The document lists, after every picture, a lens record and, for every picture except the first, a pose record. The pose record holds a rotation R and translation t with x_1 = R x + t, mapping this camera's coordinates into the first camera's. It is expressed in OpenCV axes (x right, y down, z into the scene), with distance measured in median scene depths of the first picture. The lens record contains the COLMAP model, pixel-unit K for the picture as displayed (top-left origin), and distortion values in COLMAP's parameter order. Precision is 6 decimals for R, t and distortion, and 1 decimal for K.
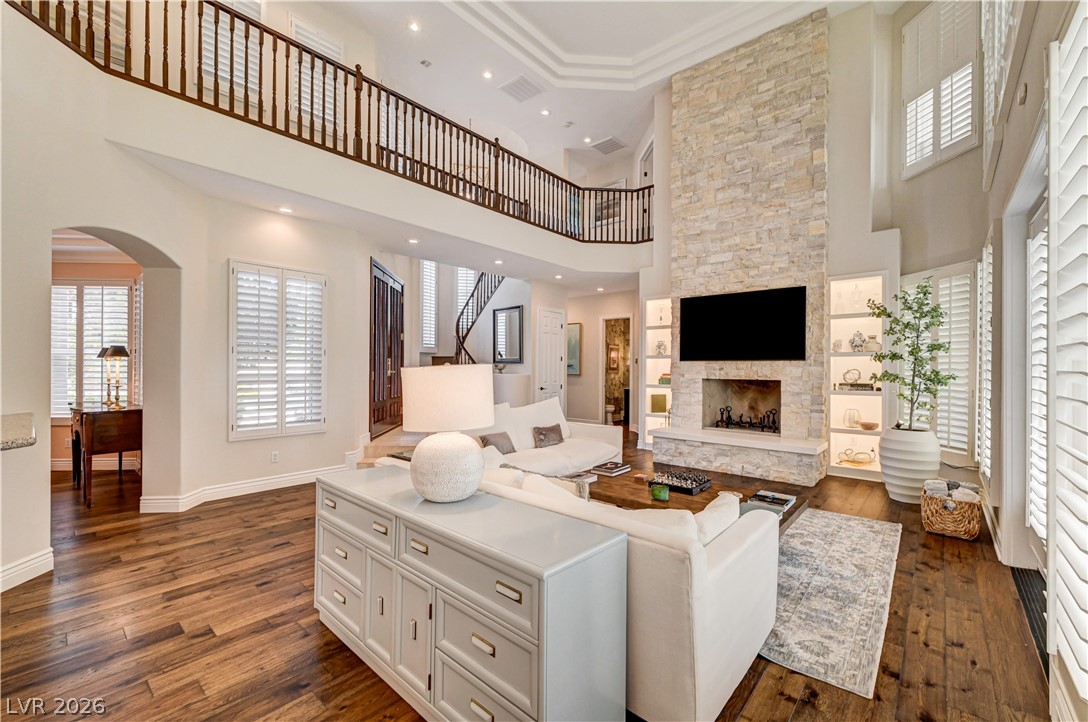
lens RADIAL K [[436.4, 0, 529.4], [0, 436.4, 366.8], [0, 0, 1]] dist [-0.004946, -0.000039]
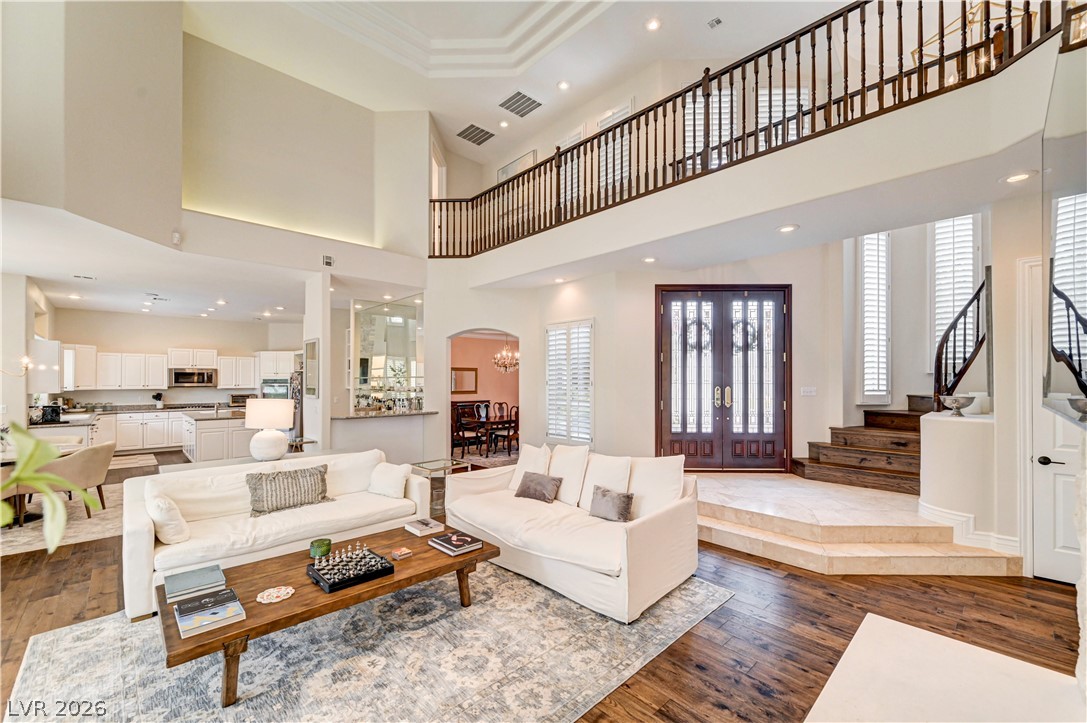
lens RADIAL K [[436.0, 0, 534.0], [0, 436.0, 378.7], [0, 0, 1]] dist [-0.004946, -0.000039]
pose [[-0.069210, -0.000002, -0.997602, 0.676734], [0.003086, 0.999995, -0.000216, -0.042316], [0.997597, -0.003093, -0.069209, 0.840496]]
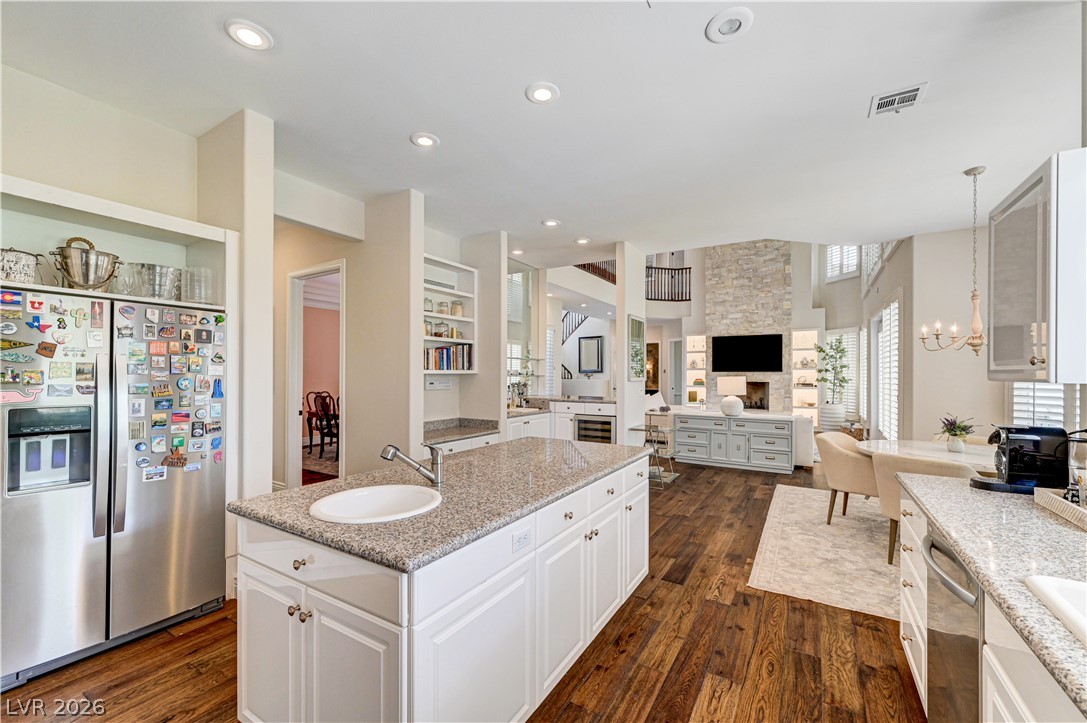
lens RADIAL K [[436.0, 0, 523.6], [0, 436.0, 370.4], [0, 0, 1]] dist [-0.004946, -0.000039]
pose [[0.985622, -0.007315, 0.168807, -0.842989], [0.007706, 0.999969, -0.001661, -0.026357], [-0.168789, 0.002938, 0.985648, -0.736750]]
